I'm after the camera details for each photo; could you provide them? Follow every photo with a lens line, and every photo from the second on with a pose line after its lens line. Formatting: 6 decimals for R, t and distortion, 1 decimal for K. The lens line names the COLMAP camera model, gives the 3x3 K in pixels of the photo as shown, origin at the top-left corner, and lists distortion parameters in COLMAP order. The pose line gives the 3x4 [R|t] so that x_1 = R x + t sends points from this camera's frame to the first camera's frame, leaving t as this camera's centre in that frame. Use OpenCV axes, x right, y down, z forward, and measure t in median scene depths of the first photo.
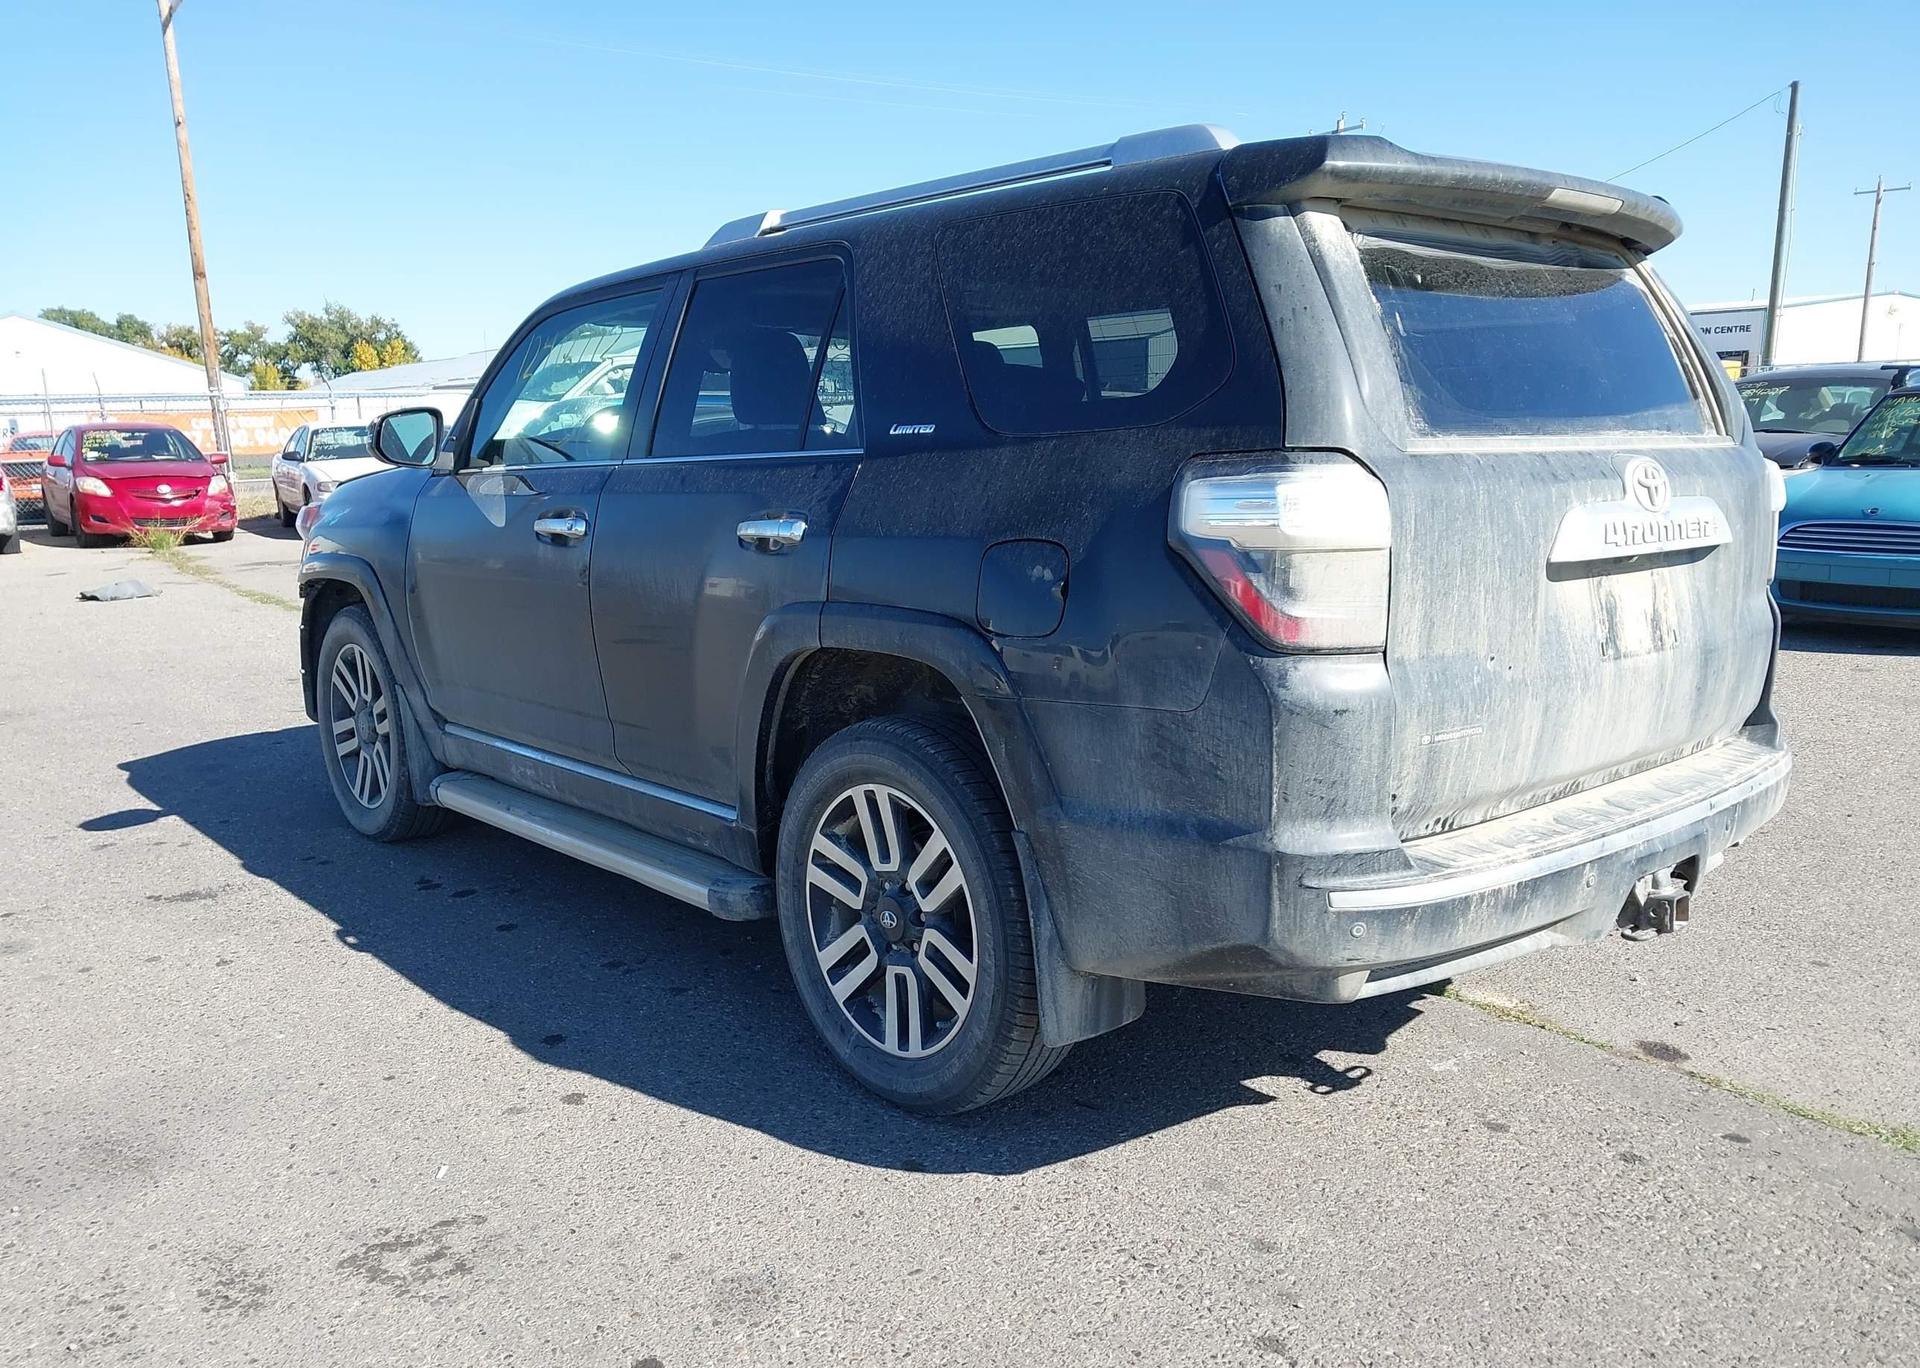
lens RADIAL K [[1539.9, 0, 956.9], [0, 1539.9, 706.7], [0, 0, 1]] dist [0.060992, -0.106694]
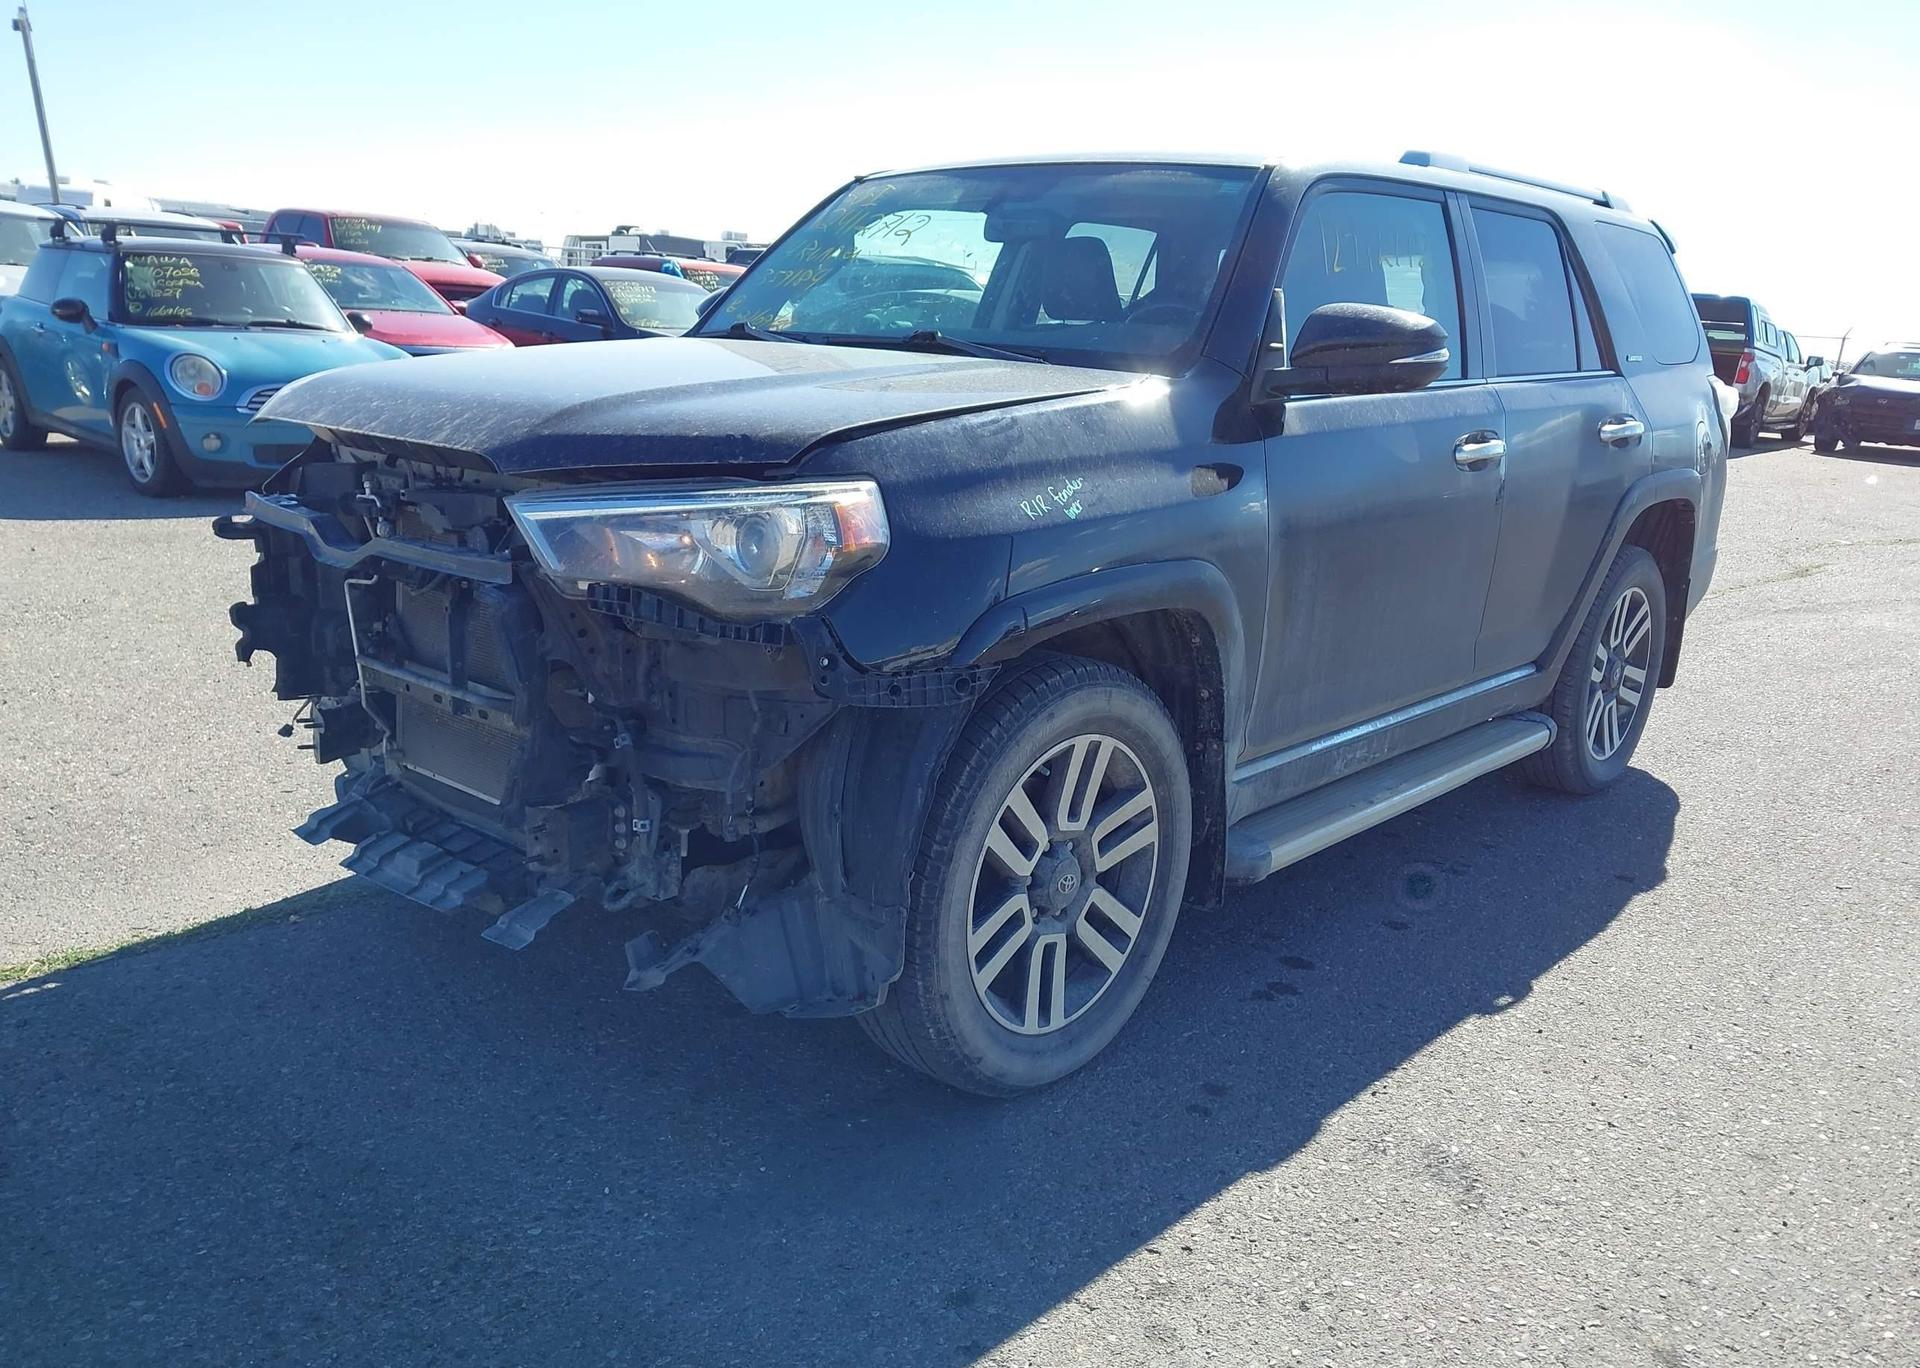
lens RADIAL K [[1539.9, 0, 967.6], [0, 1539.9, 688.1], [0, 0, 1]] dist [0.060992, -0.106694]
pose [[-0.142449, -0.227764, 0.963240, -1.456414], [0.121170, 0.961832, 0.245350, -0.311595], [-0.982357, 0.151666, -0.109414, 1.798986]]
